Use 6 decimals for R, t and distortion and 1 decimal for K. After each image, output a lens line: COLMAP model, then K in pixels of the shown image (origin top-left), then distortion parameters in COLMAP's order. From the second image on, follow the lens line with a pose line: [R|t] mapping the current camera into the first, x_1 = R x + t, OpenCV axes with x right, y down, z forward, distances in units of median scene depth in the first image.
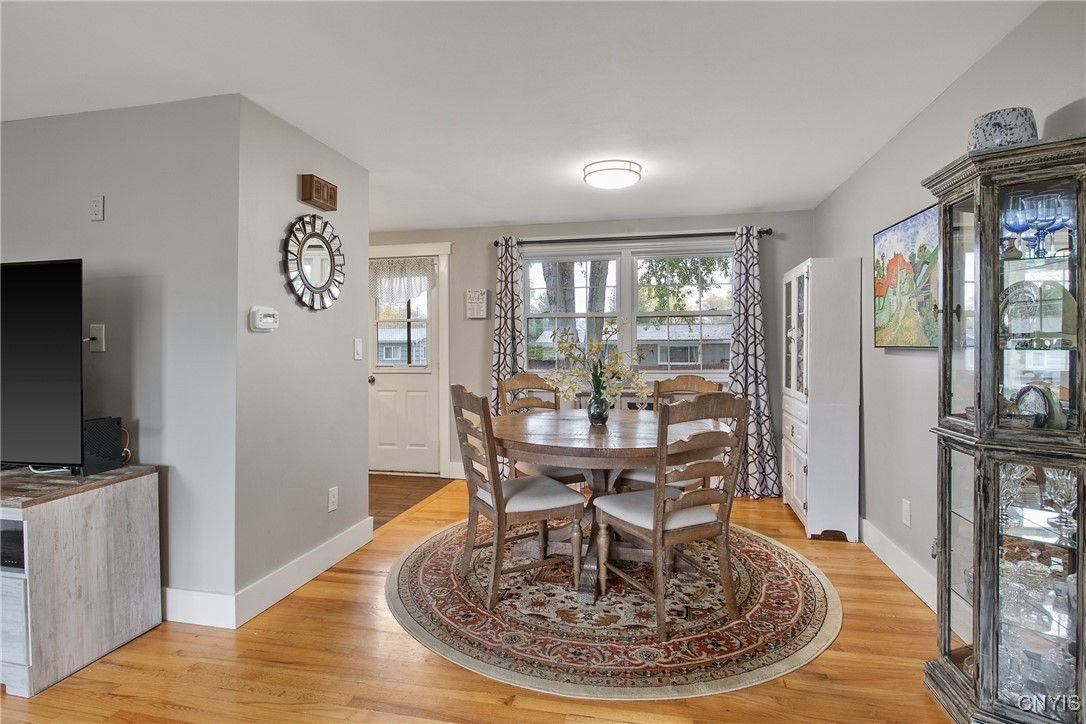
lens RADIAL K [[545.7, 0, 552.8], [0, 545.7, 341.8], [0, 0, 1]] dist [-0.007024, -0.001538]
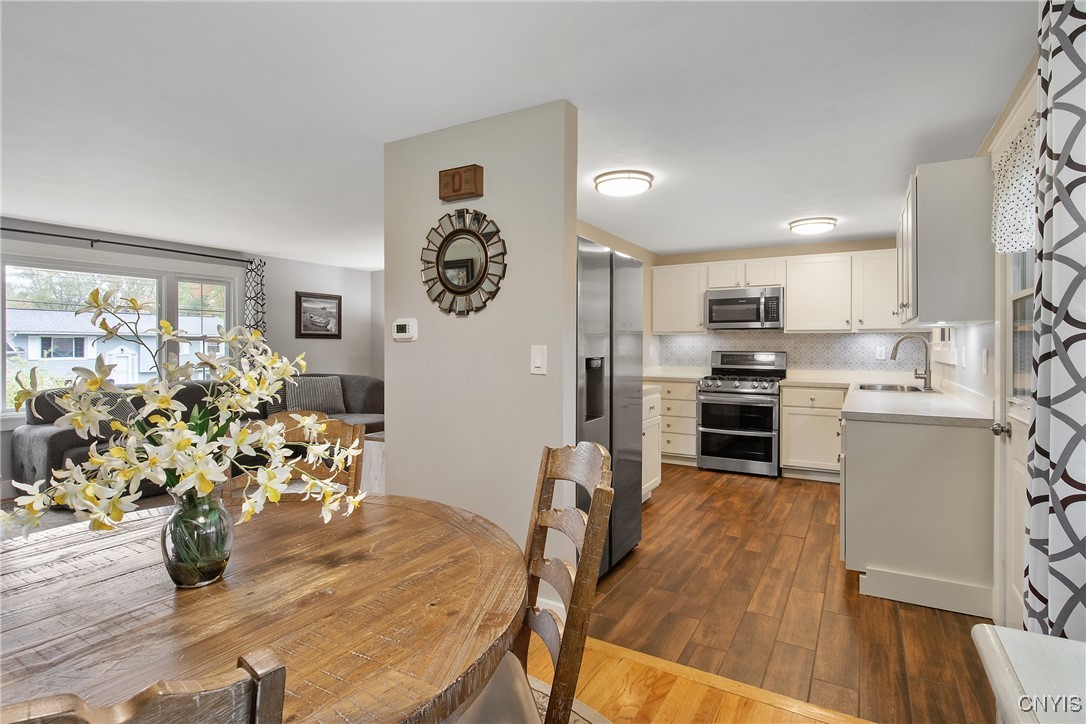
lens RADIAL K [[545.7, 0, 549.9], [0, 545.7, 347.1], [0, 0, 1]] dist [-0.007024, -0.001538]
pose [[-0.310341, 0.007312, -0.950597, 0.328506], [0.008326, 0.999953, 0.004974, -0.006612], [0.950589, -0.006372, -0.310387, 1.232118]]
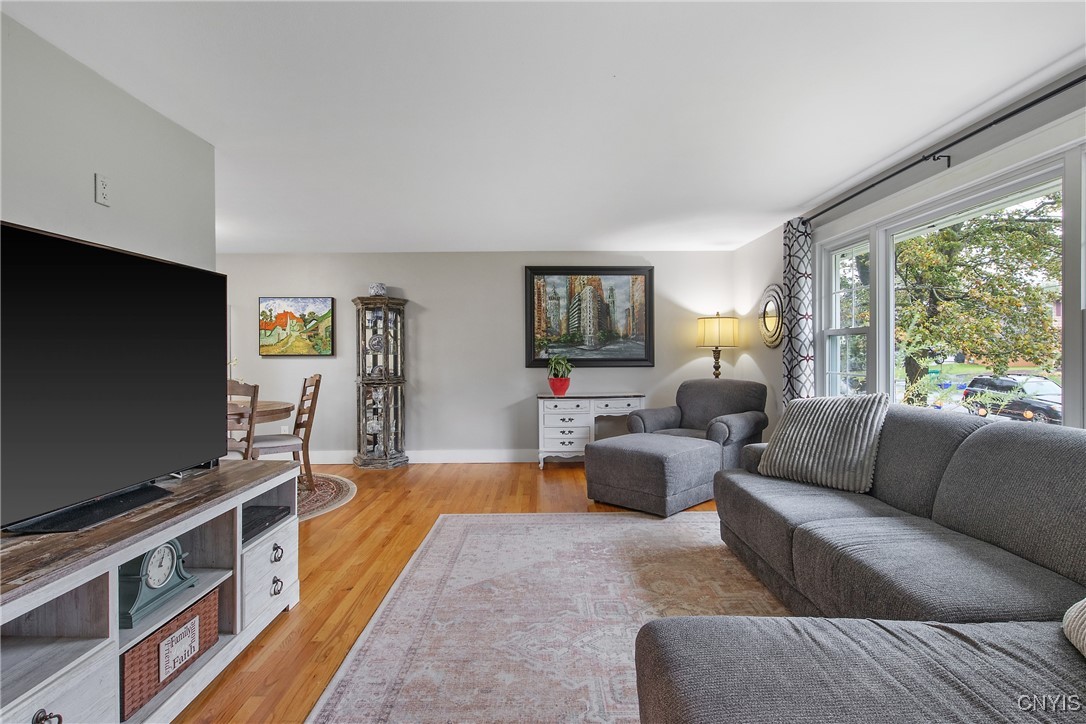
lens RADIAL K [[545.7, 0, 554.0], [0, 545.7, 357.6], [0, 0, 1]] dist [-0.007024, -0.001538]
pose [[-0.231311, -0.002614, 0.972876, -1.409538], [0.001160, 0.999995, 0.002963, 0.012932], [-0.972879, 0.001814, -0.231306, 0.385580]]
